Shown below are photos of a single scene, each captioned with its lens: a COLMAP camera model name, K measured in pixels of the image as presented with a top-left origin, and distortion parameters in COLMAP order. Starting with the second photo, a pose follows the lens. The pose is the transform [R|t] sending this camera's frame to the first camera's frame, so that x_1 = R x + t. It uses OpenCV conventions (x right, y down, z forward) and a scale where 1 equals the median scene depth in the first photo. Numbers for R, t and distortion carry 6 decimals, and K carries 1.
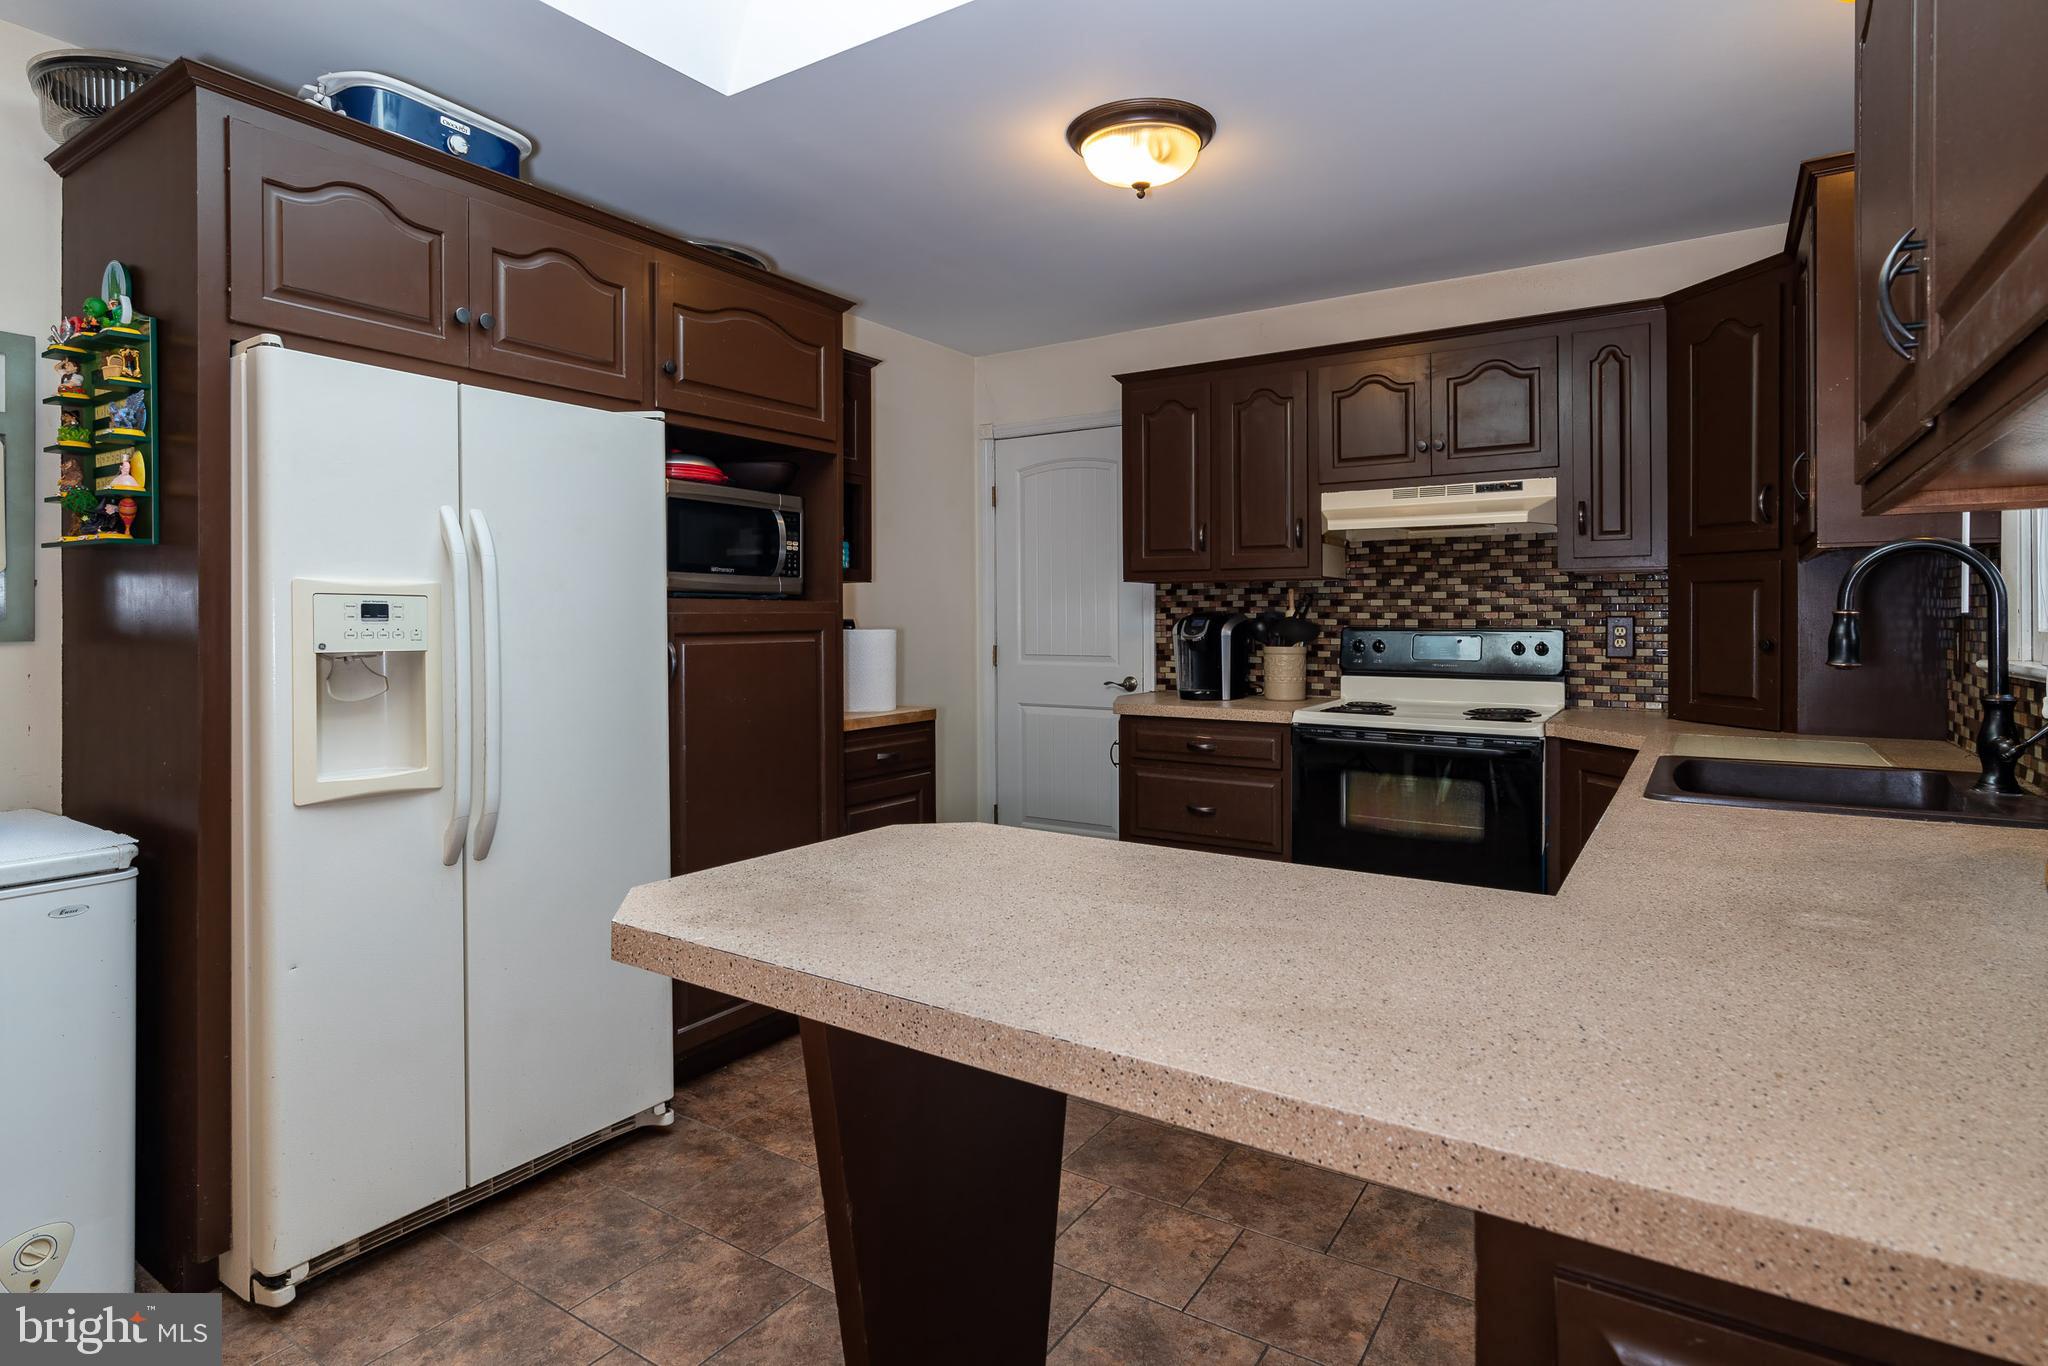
lens RADIAL K [[1054.9, 0, 1018.9], [0, 1054.9, 617.7], [0, 0, 1]] dist [-0.002442, 0.001365]
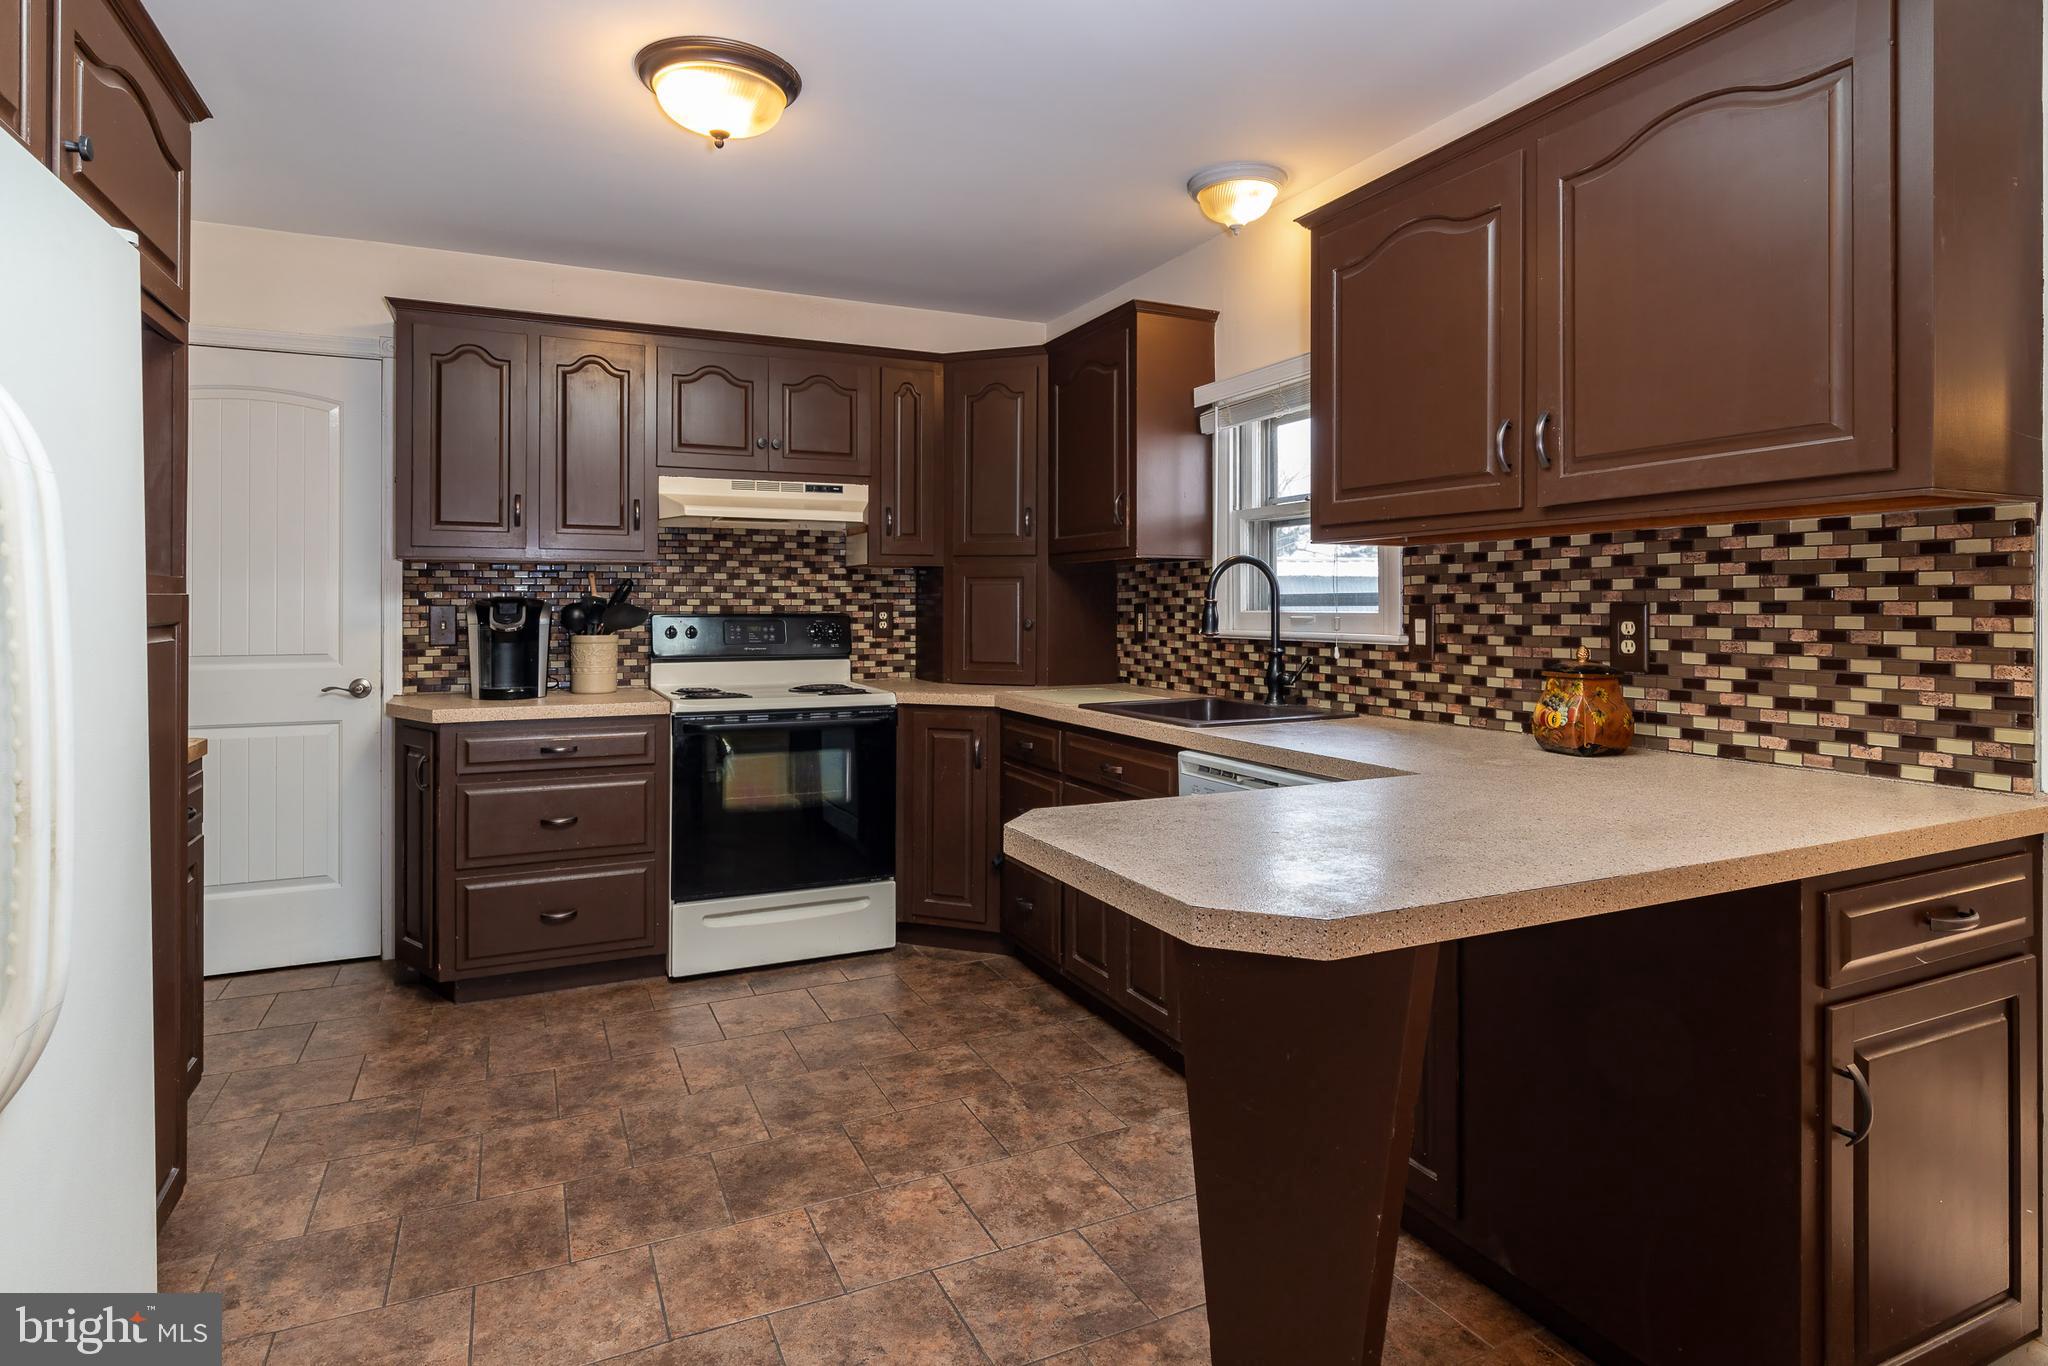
lens RADIAL K [[1065.4, 0, 1016.5], [0, 1065.4, 596.1], [0, 0, 1]] dist [-0.011029, 0.000030]
pose [[0.534732, 0.007773, 0.844986, -0.367922], [0.000142, 0.999957, -0.009288, 0.001961], [-0.845022, 0.005086, 0.534708, 0.198917]]
